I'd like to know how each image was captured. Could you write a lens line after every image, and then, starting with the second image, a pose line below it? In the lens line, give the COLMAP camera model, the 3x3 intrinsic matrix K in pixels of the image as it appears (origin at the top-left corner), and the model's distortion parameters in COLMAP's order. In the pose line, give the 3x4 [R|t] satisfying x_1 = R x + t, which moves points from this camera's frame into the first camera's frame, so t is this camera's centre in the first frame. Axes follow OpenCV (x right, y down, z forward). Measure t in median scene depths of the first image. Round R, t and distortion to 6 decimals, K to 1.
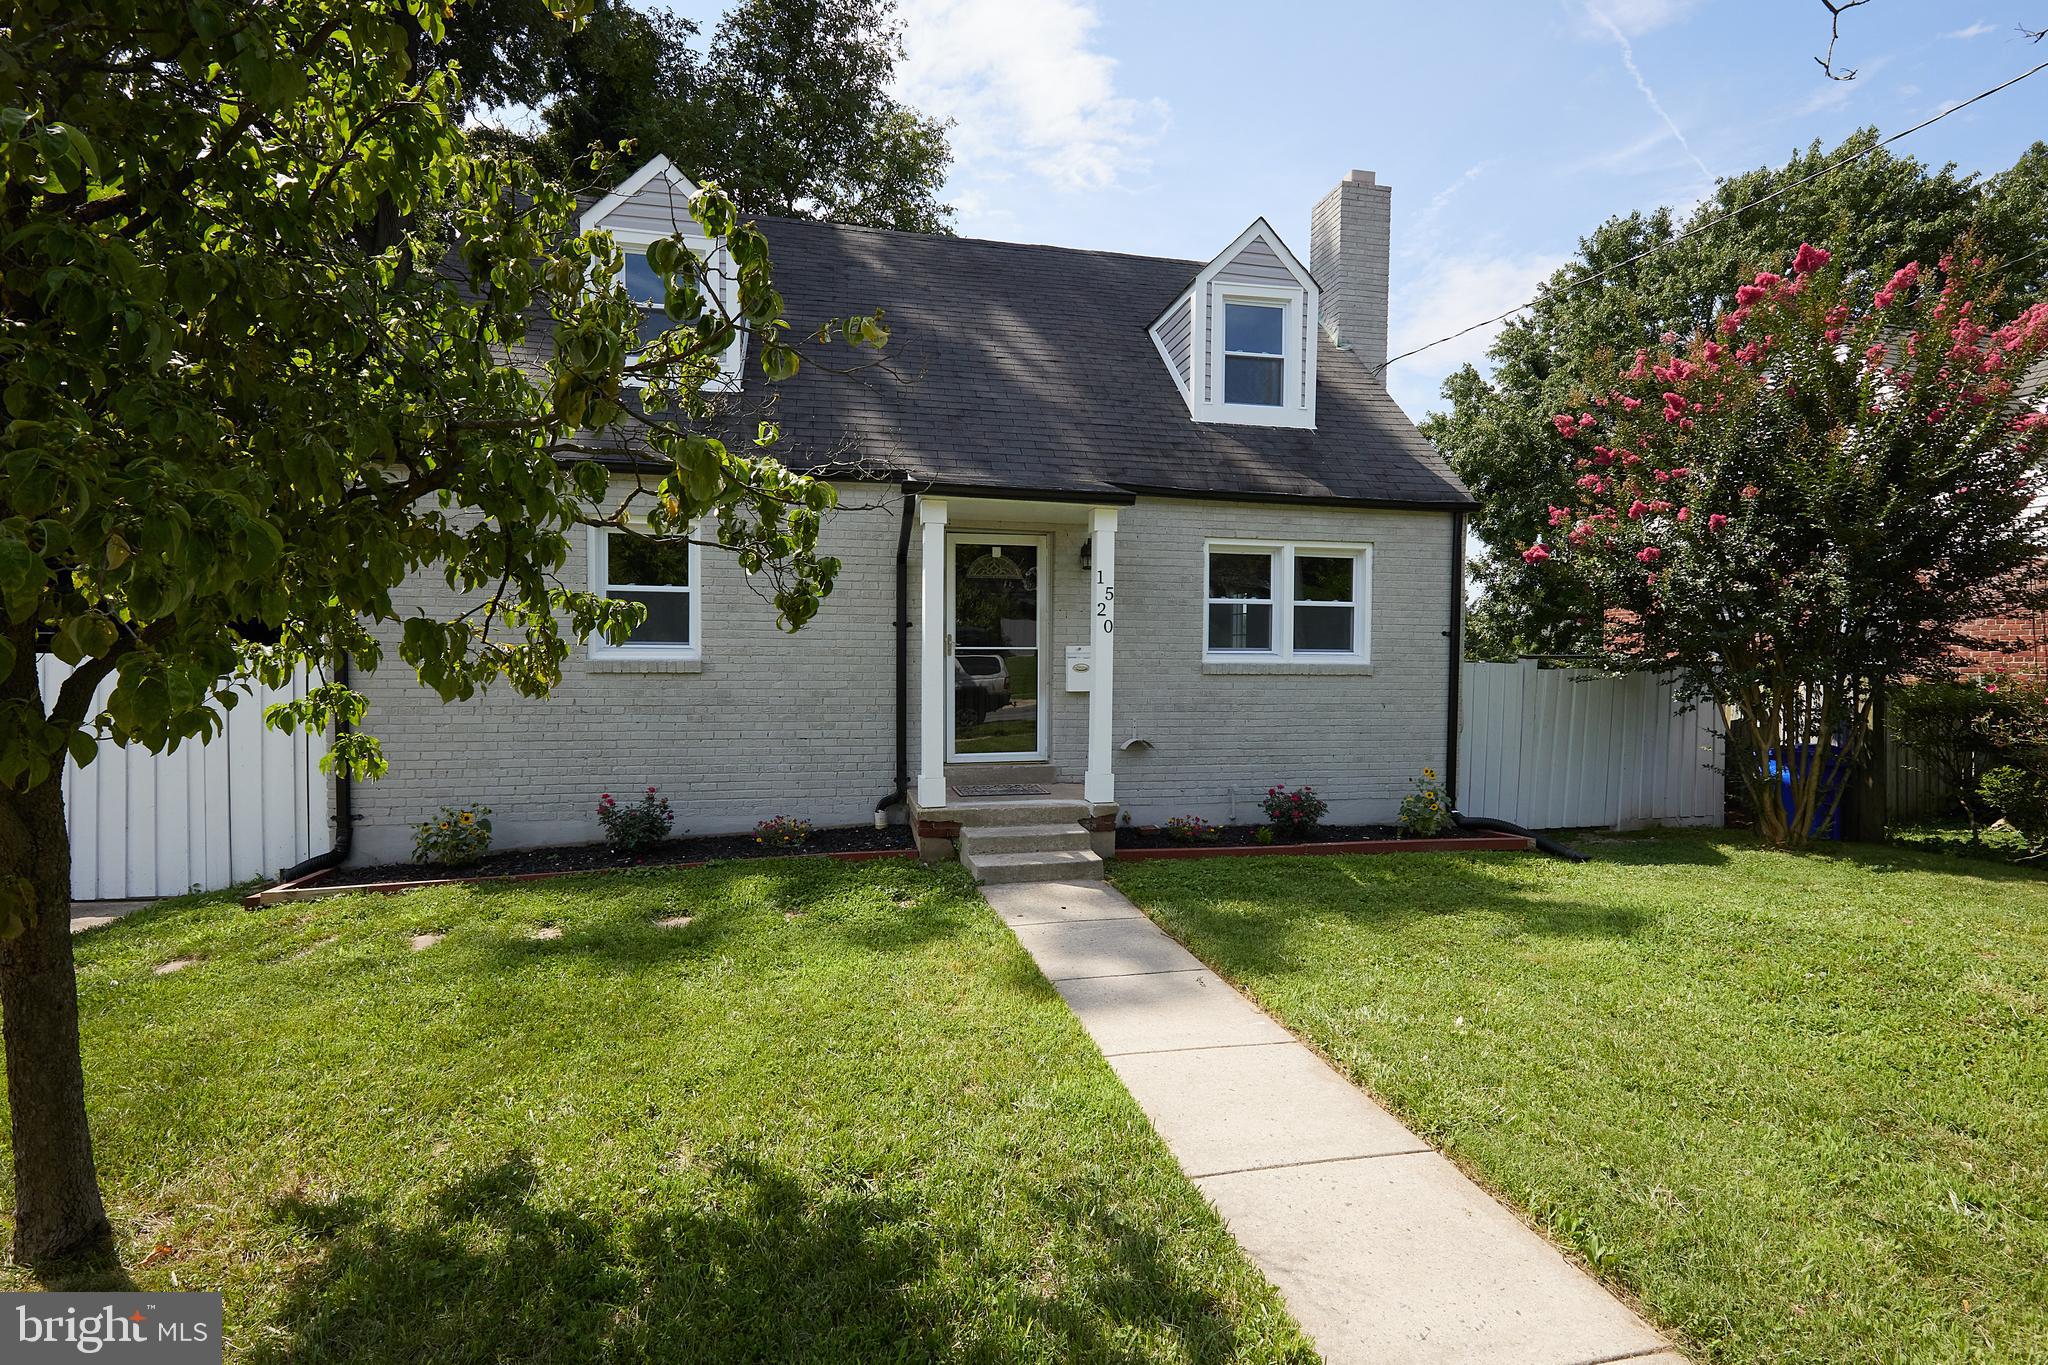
lens RADIAL K [[949.7, 0, 1016.8], [0, 949.7, 689.0], [0, 0, 1]] dist [-0.002547, -0.001497]
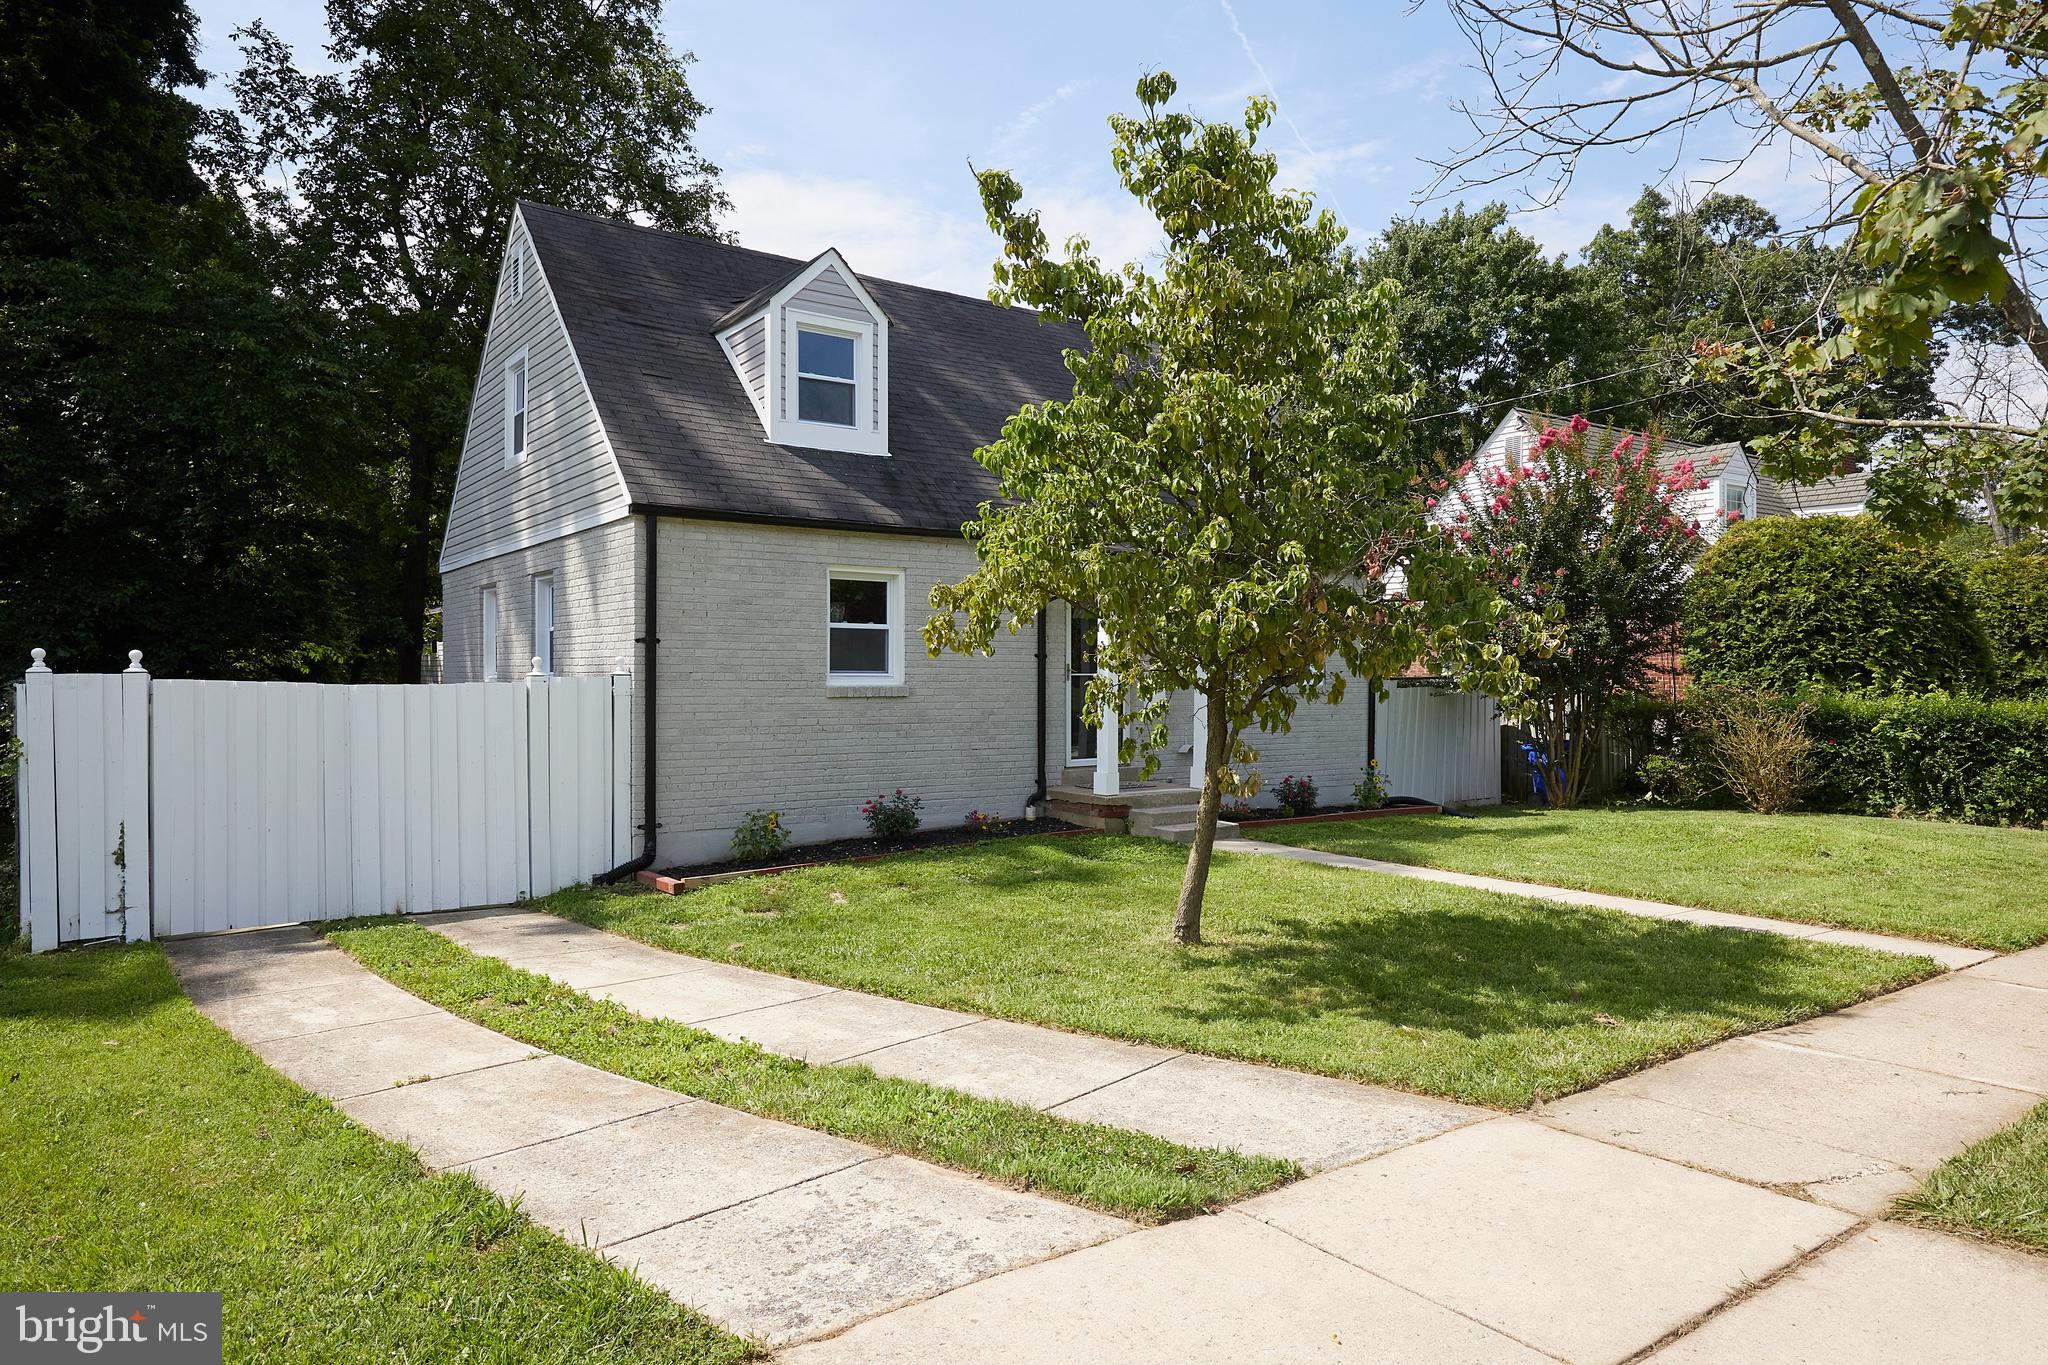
lens RADIAL K [[1283.7, 0, 1027.1], [0, 1283.7, 679.8], [0, 0, 1]] dist [-0.006579, -0.000053]
pose [[0.915120, -0.005277, 0.403147, -0.816657], [0.016314, 0.999580, -0.023948, 0.003408], [-0.402851, 0.028492, 0.914822, -0.534034]]
